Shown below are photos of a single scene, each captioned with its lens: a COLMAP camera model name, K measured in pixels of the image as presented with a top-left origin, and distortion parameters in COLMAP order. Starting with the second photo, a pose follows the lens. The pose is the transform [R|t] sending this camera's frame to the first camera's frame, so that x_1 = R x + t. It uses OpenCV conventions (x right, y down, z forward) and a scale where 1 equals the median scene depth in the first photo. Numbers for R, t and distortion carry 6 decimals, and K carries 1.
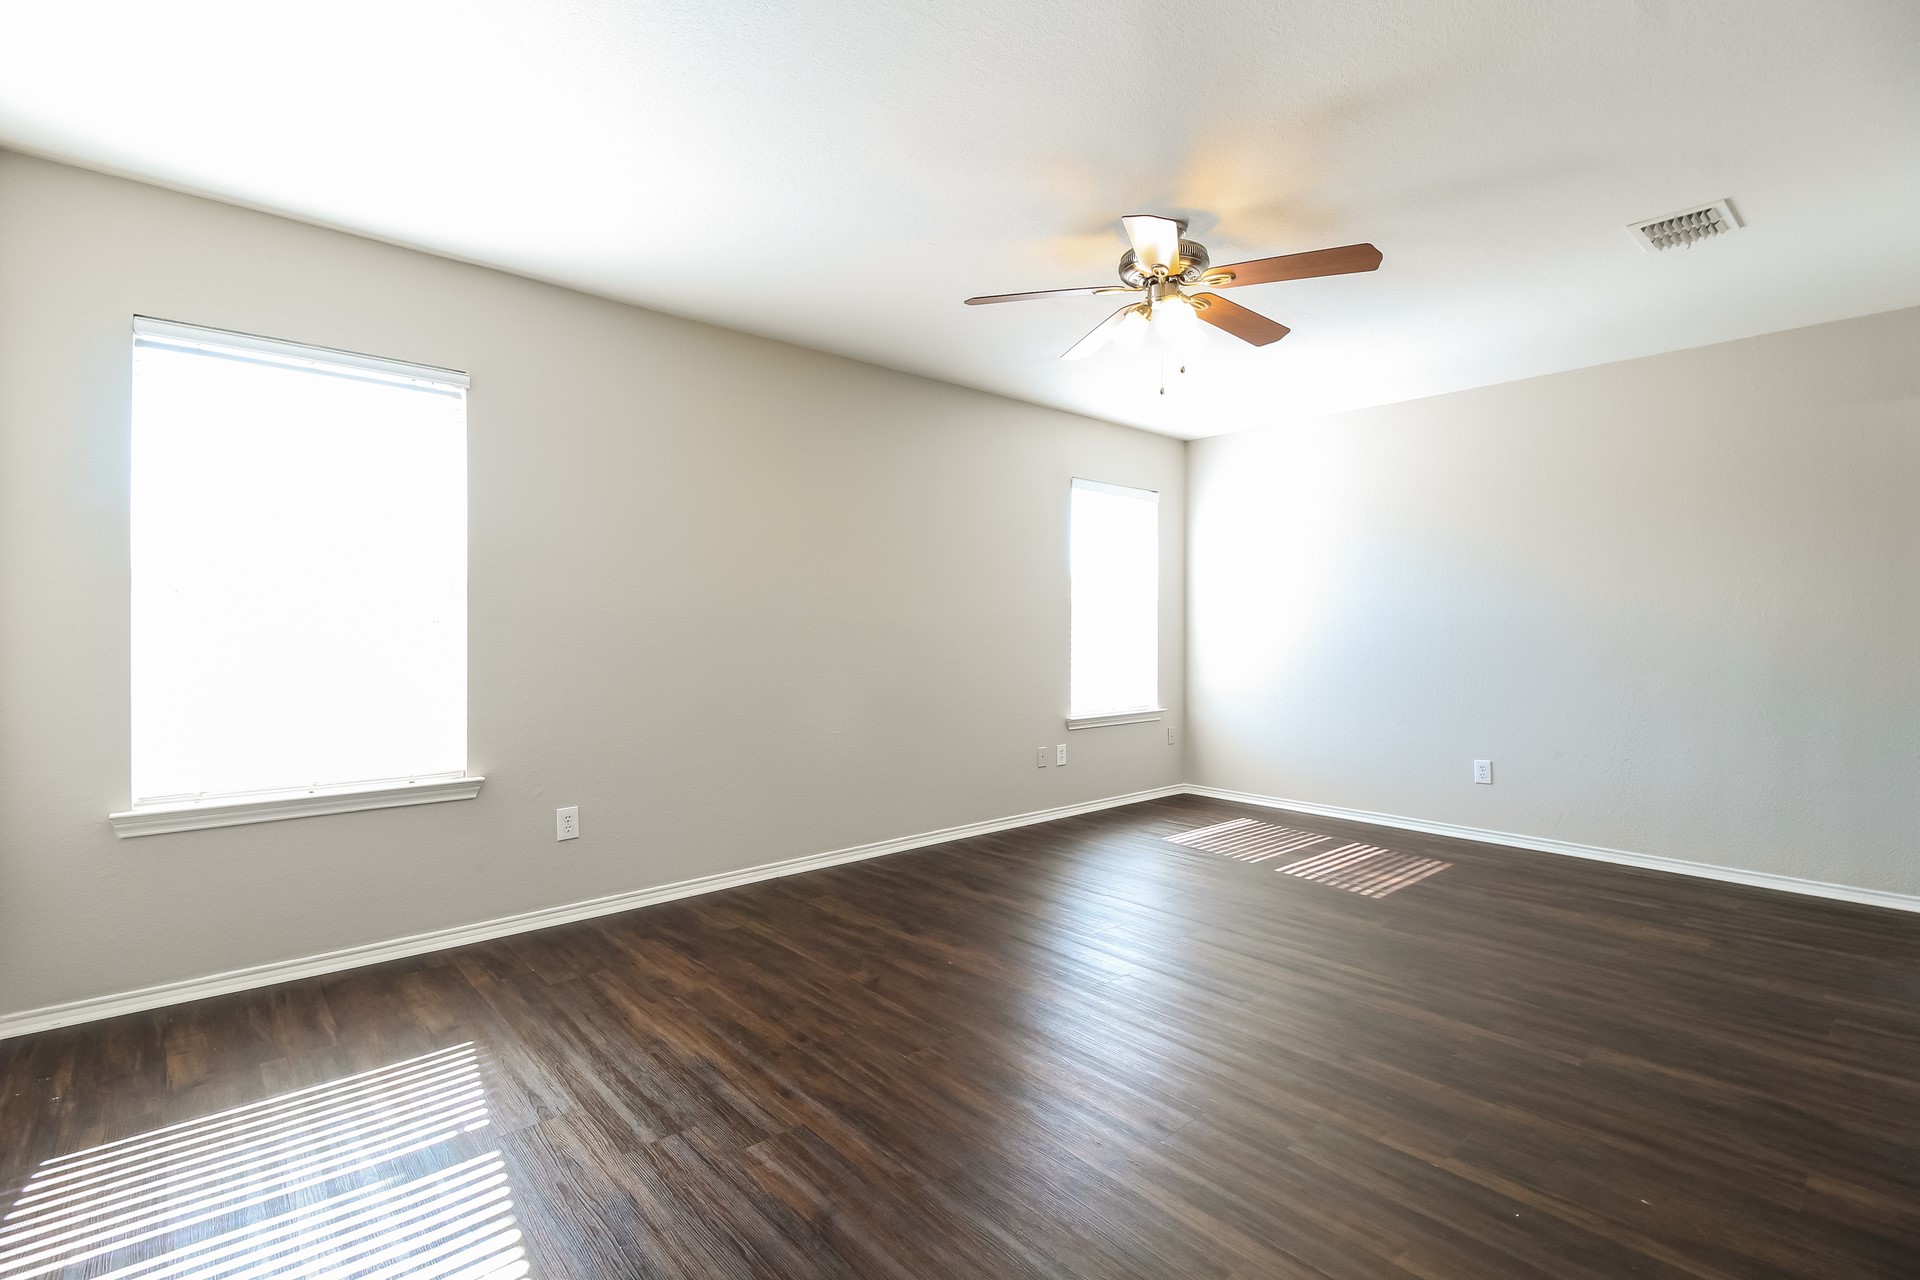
lens RADIAL K [[869.1, 0, 957.1], [0, 869.1, 646.4], [0, 0, 1]] dist [-0.009143, 0.000427]
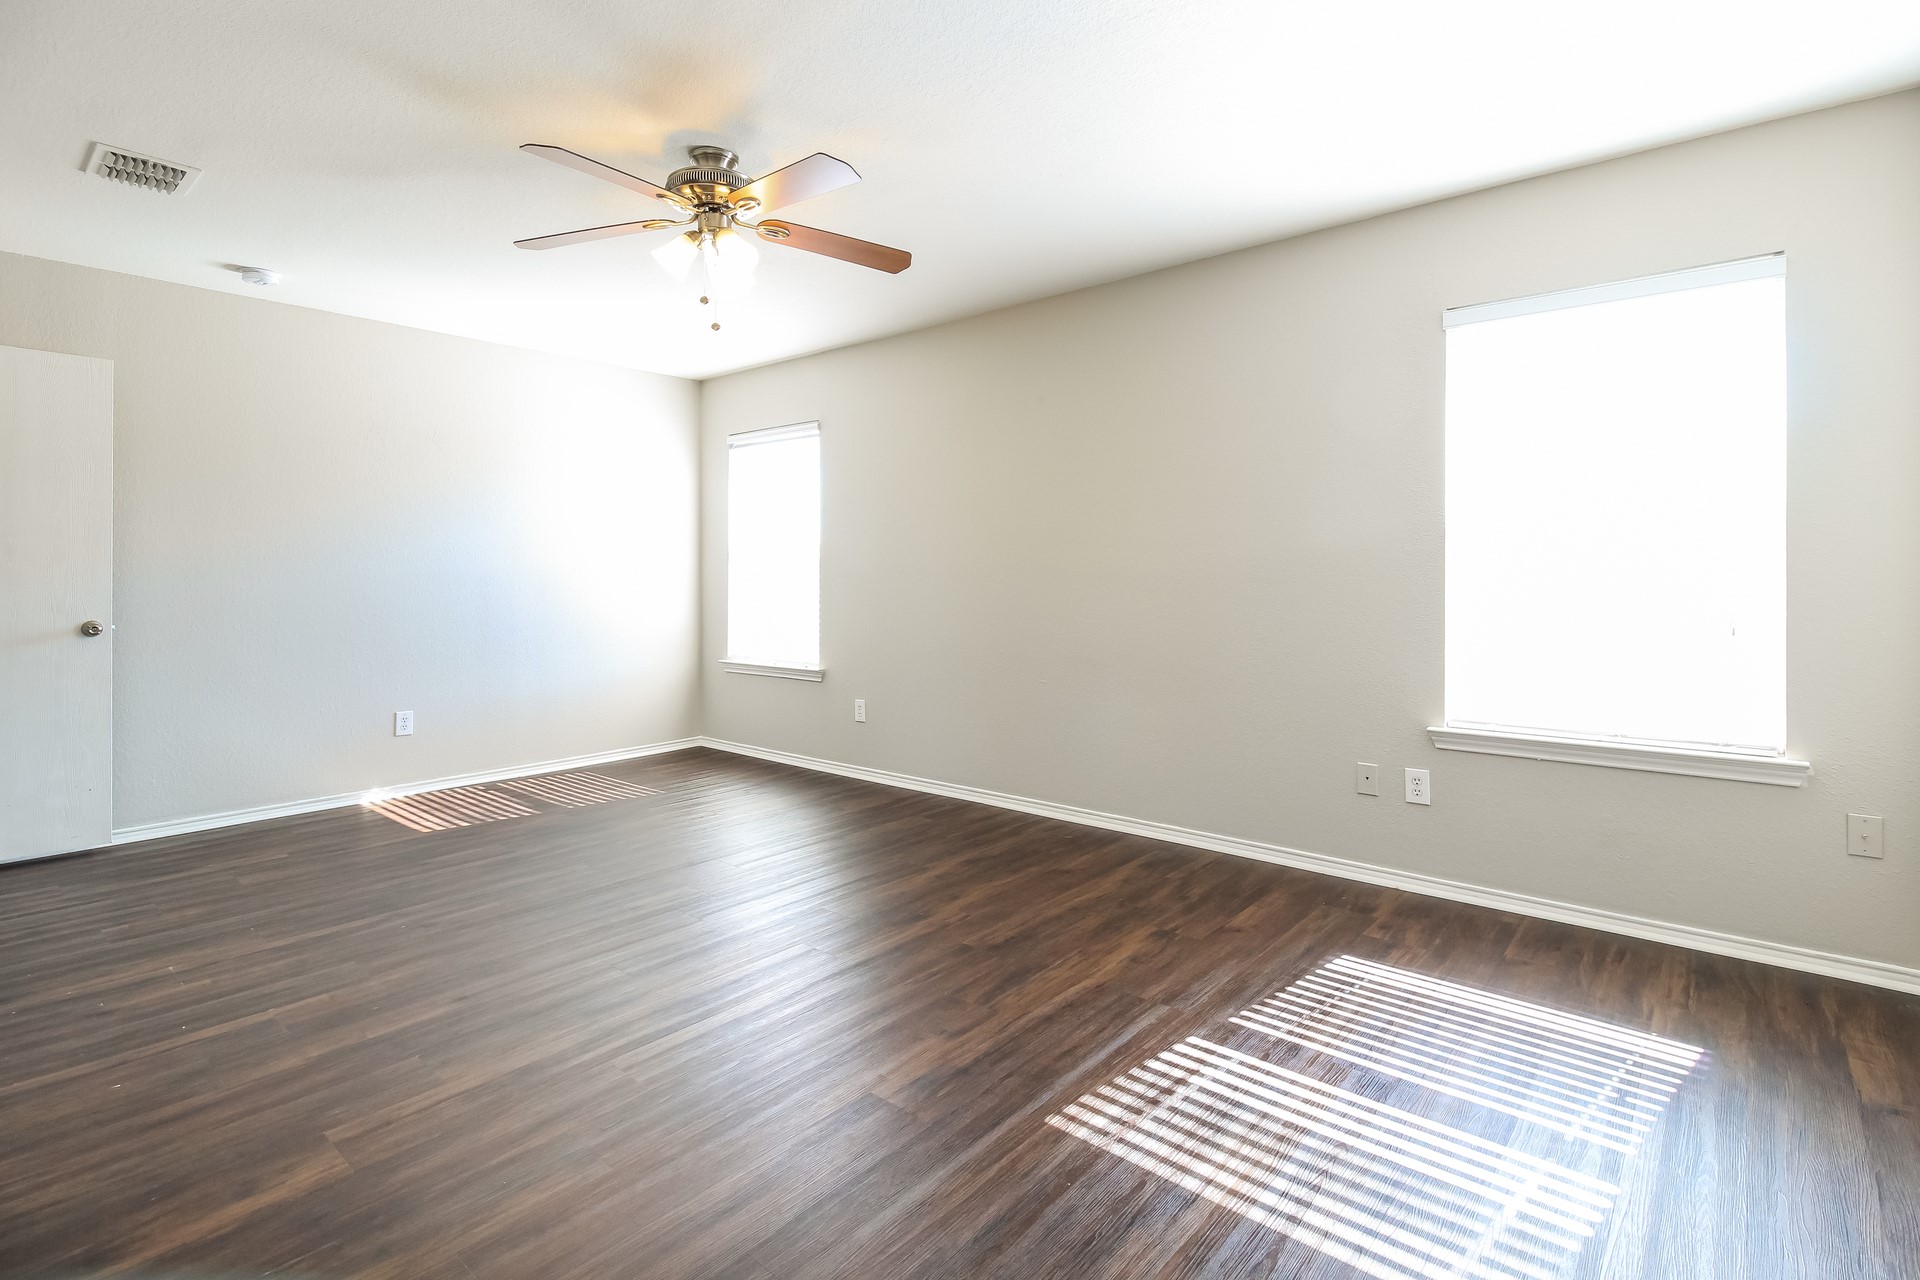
lens RADIAL K [[919.8, 0, 986.8], [0, 919.8, 574.8], [0, 0, 1]] dist [0.041159, -0.017582]
pose [[0.152733, -0.003837, -0.988260, 0.969653], [-0.013858, 0.999886, -0.006024, -0.015091], [0.988170, 0.014616, 0.152662, 0.851757]]
